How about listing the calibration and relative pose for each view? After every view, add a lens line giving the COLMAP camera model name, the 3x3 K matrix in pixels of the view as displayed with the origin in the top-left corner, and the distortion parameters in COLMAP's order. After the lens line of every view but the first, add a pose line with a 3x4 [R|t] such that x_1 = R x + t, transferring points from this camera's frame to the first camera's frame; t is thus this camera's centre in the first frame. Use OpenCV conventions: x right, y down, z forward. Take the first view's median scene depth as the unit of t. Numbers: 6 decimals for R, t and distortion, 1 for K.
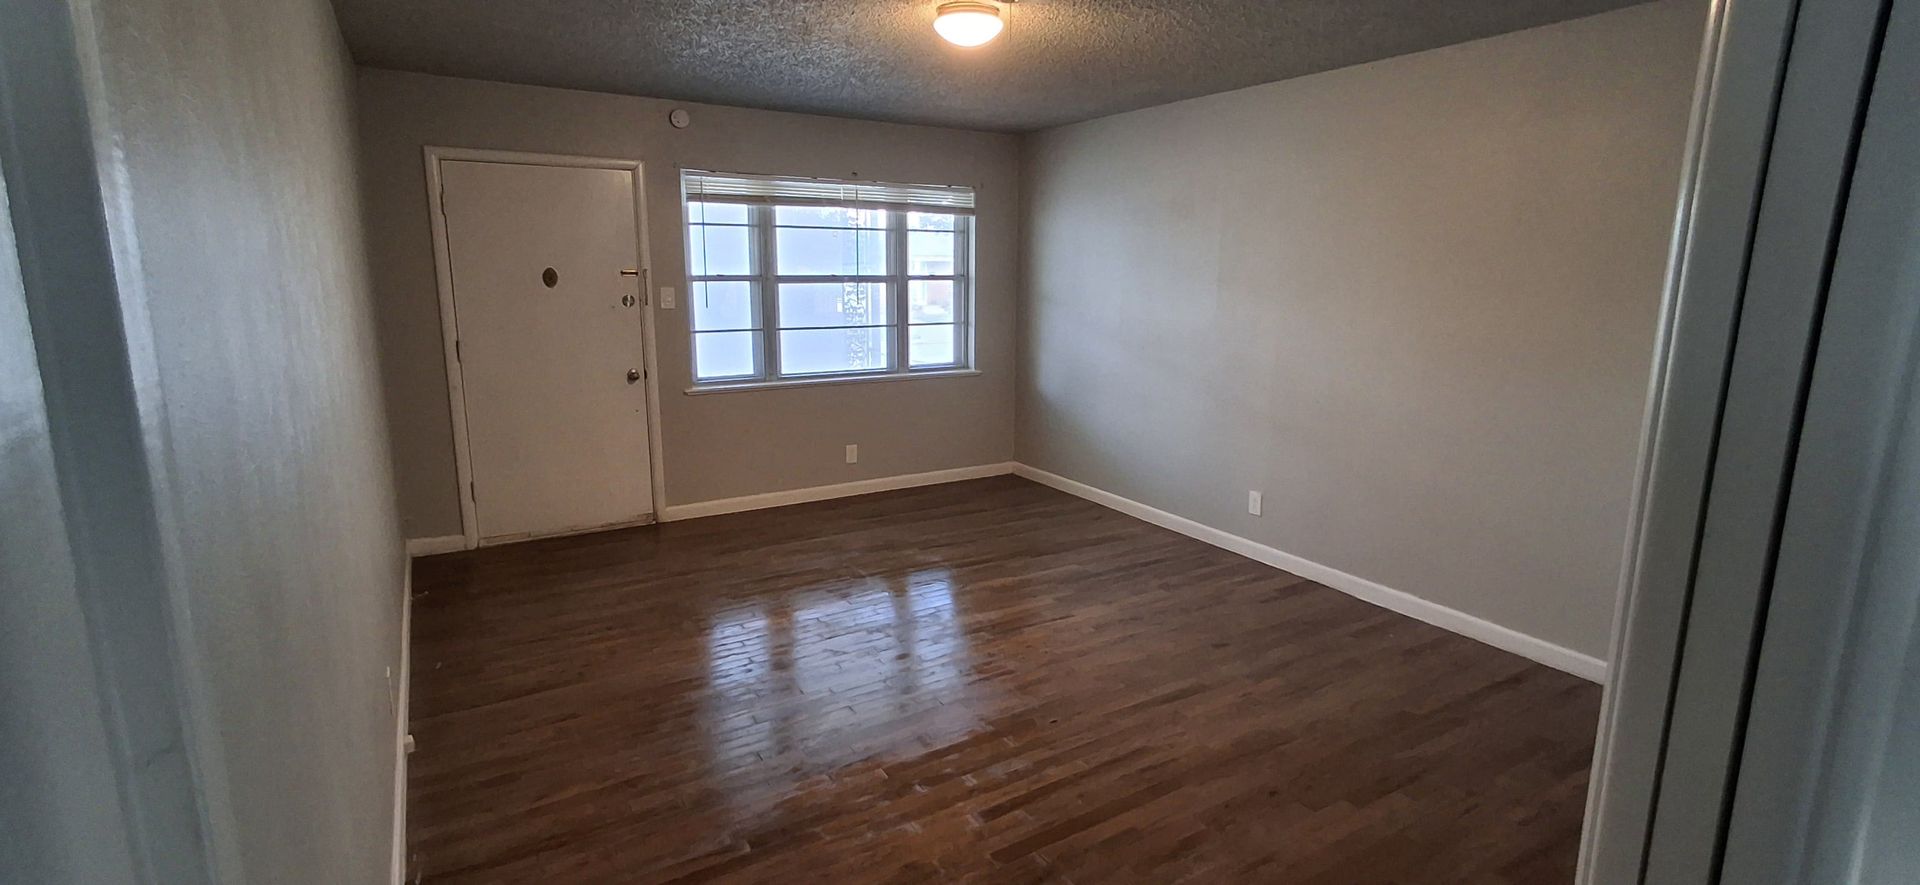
lens RADIAL K [[905.7, 0, 960.0], [0, 905.7, 442.5], [0, 0, 1]] dist [-0.002149, 0.000073]
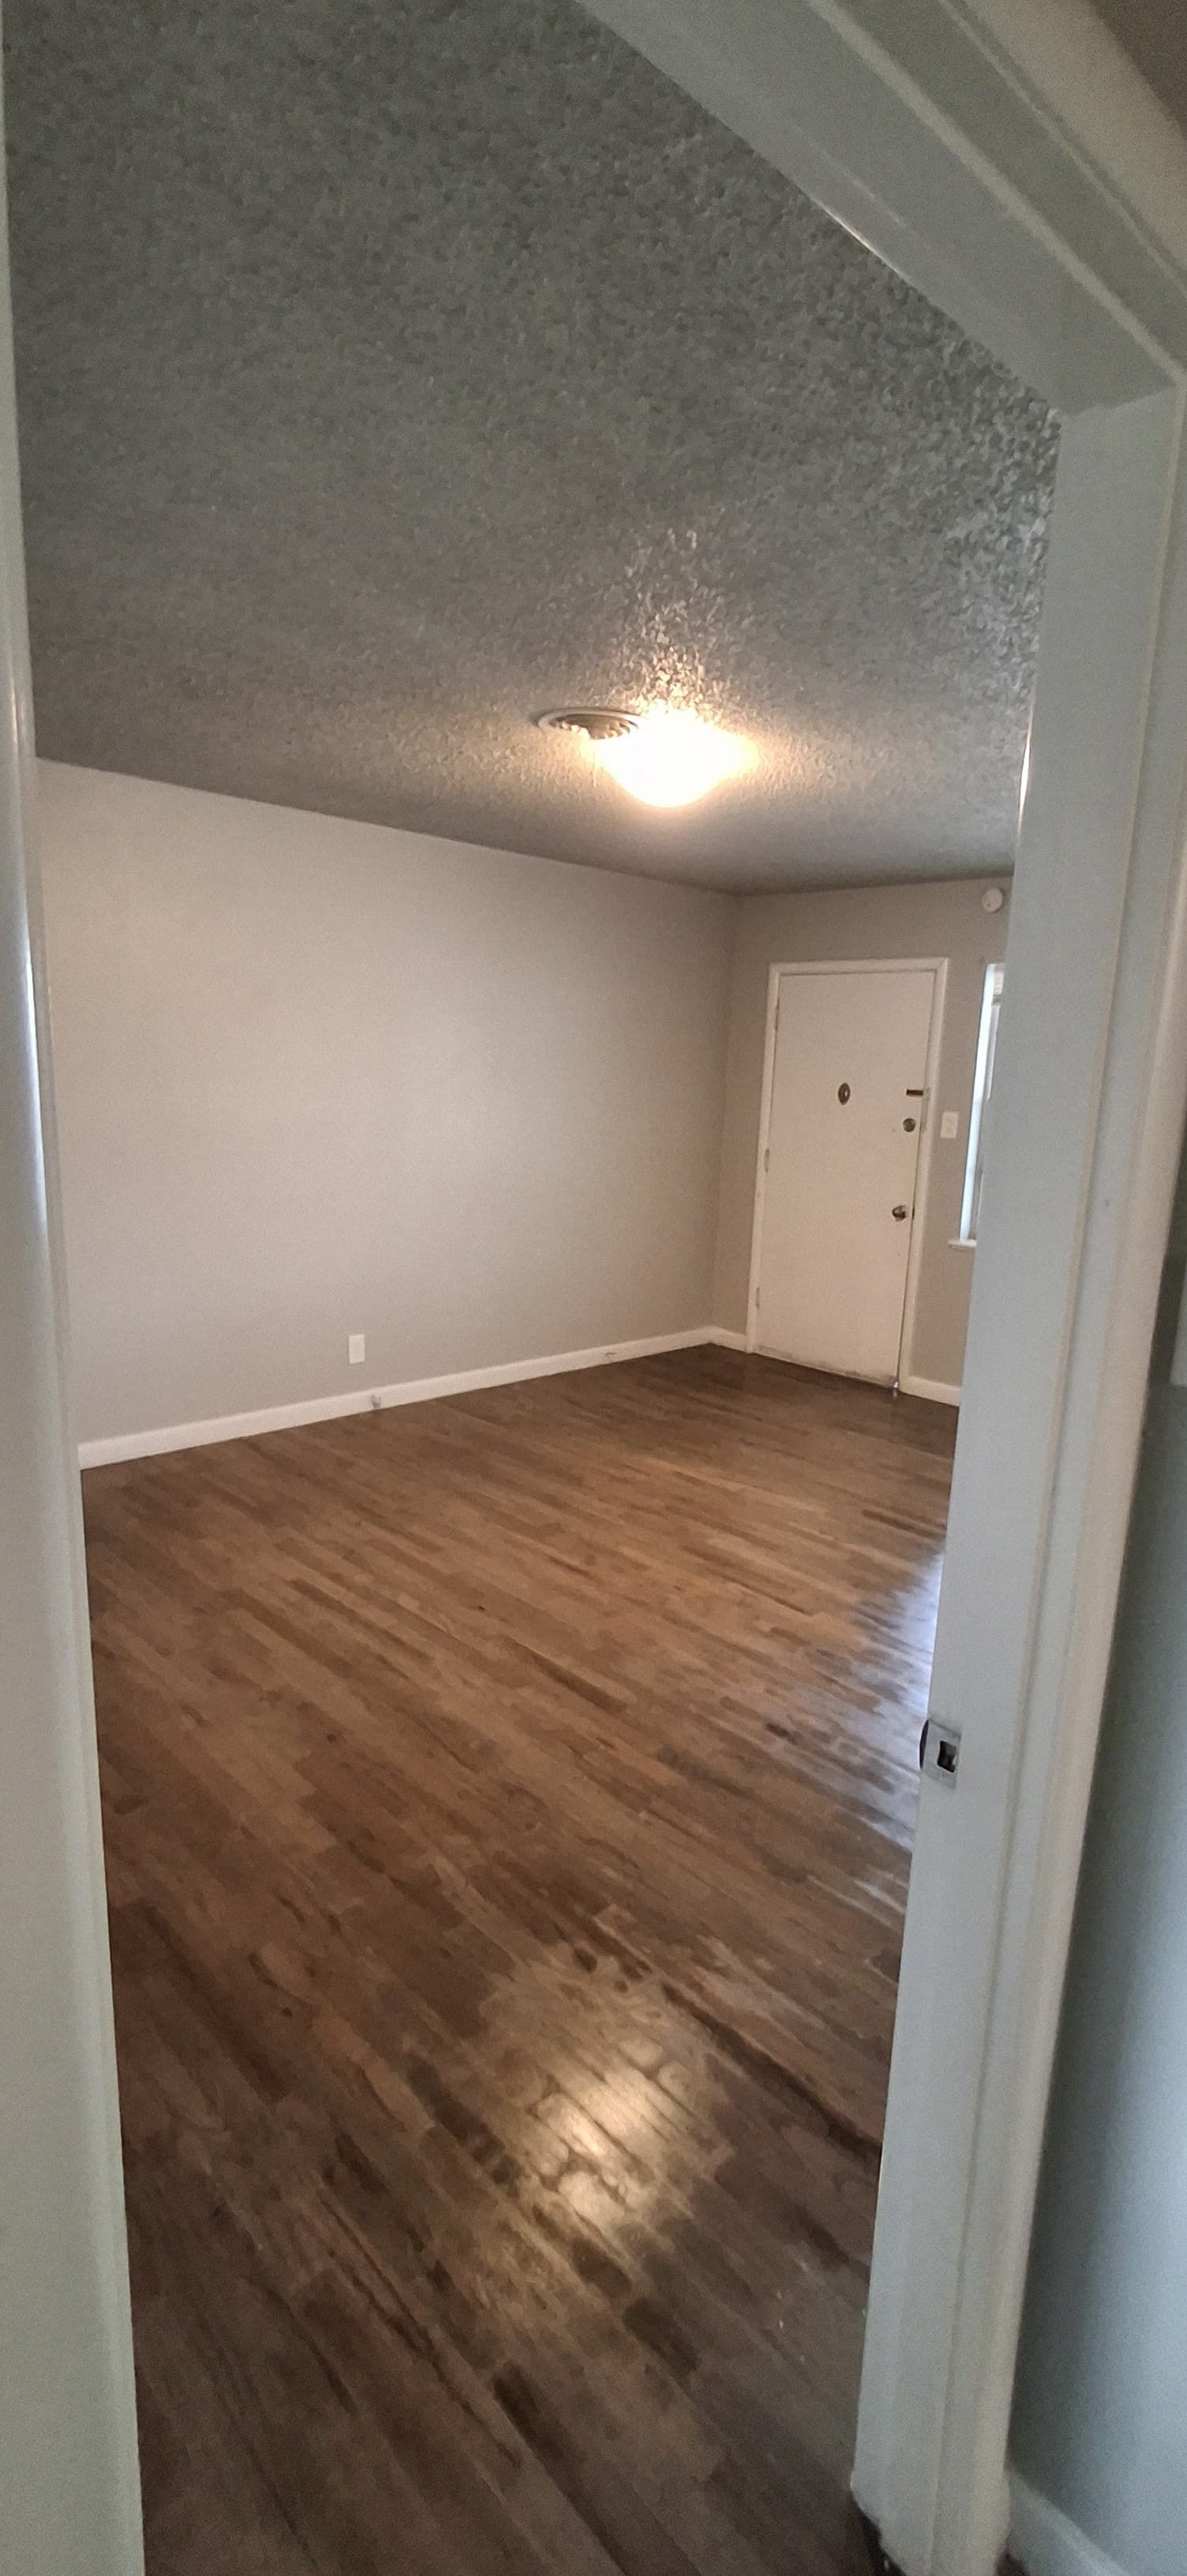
lens RADIAL K [[1168.7, 0, 587.9], [0, 1168.7, 1325.9], [0, 0, 1]] dist [-0.000583, 0.014685]
pose [[0.207291, 0.215076, -0.954344, 0.999399], [-0.229477, 0.959005, 0.166282, -0.131306], [0.950984, 0.184532, 0.248148, 0.705851]]
